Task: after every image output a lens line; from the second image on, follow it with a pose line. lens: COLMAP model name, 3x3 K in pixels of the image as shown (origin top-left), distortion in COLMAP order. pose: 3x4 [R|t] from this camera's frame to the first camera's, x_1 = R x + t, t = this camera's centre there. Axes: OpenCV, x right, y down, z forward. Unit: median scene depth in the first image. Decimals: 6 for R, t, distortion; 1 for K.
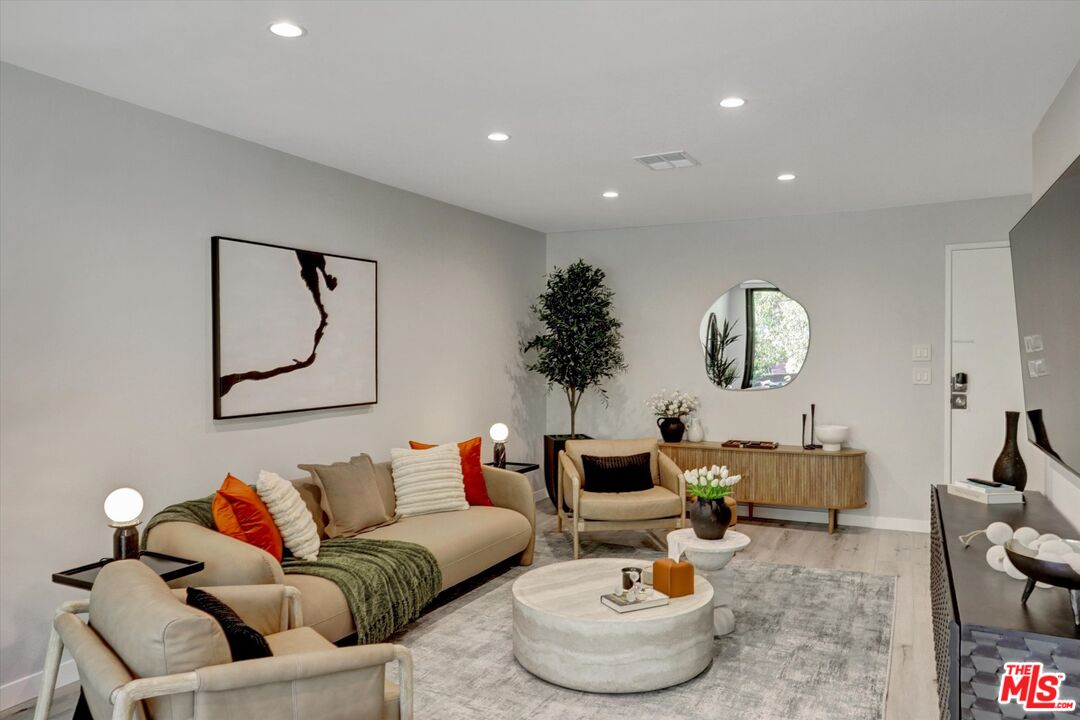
lens RADIAL K [[738.1, 0, 546.7], [0, 738.1, 361.1], [0, 0, 1]] dist [-0.092430, 0.093254]
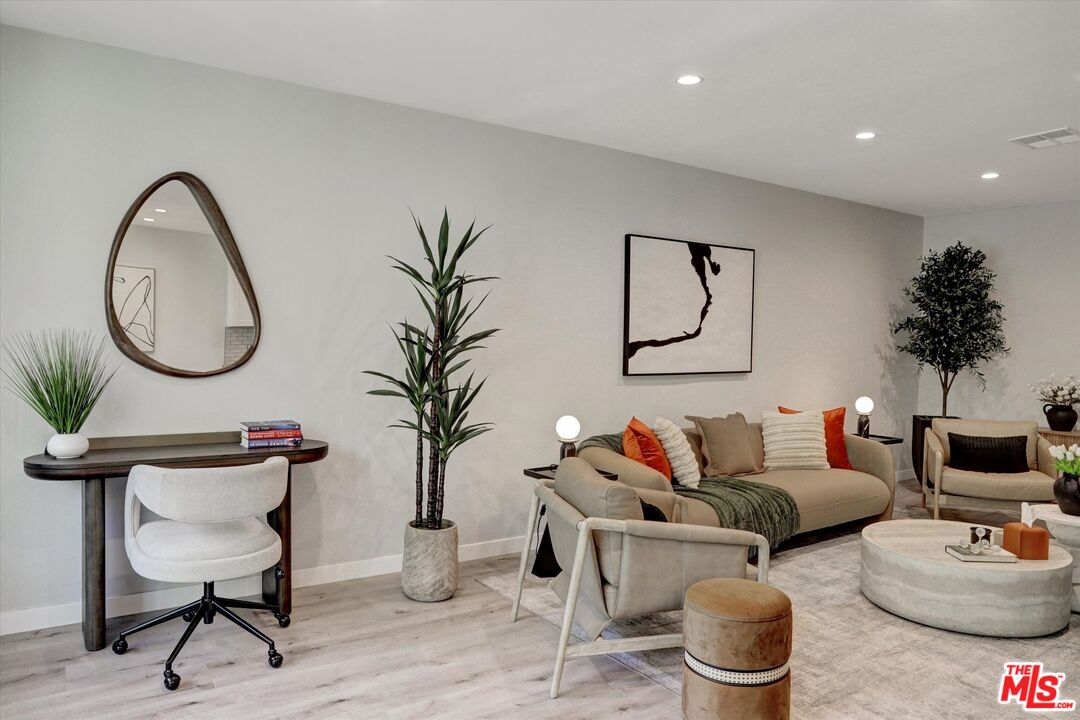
lens RADIAL K [[738.1, 0, 546.7], [0, 738.1, 361.1], [0, 0, 1]] dist [-0.092430, 0.093254]
pose [[0.876654, 0.034842, -0.479858, 0.049874], [-0.027525, 0.999373, 0.022279, 0.027737], [0.480333, -0.006323, 0.877063, -0.208681]]
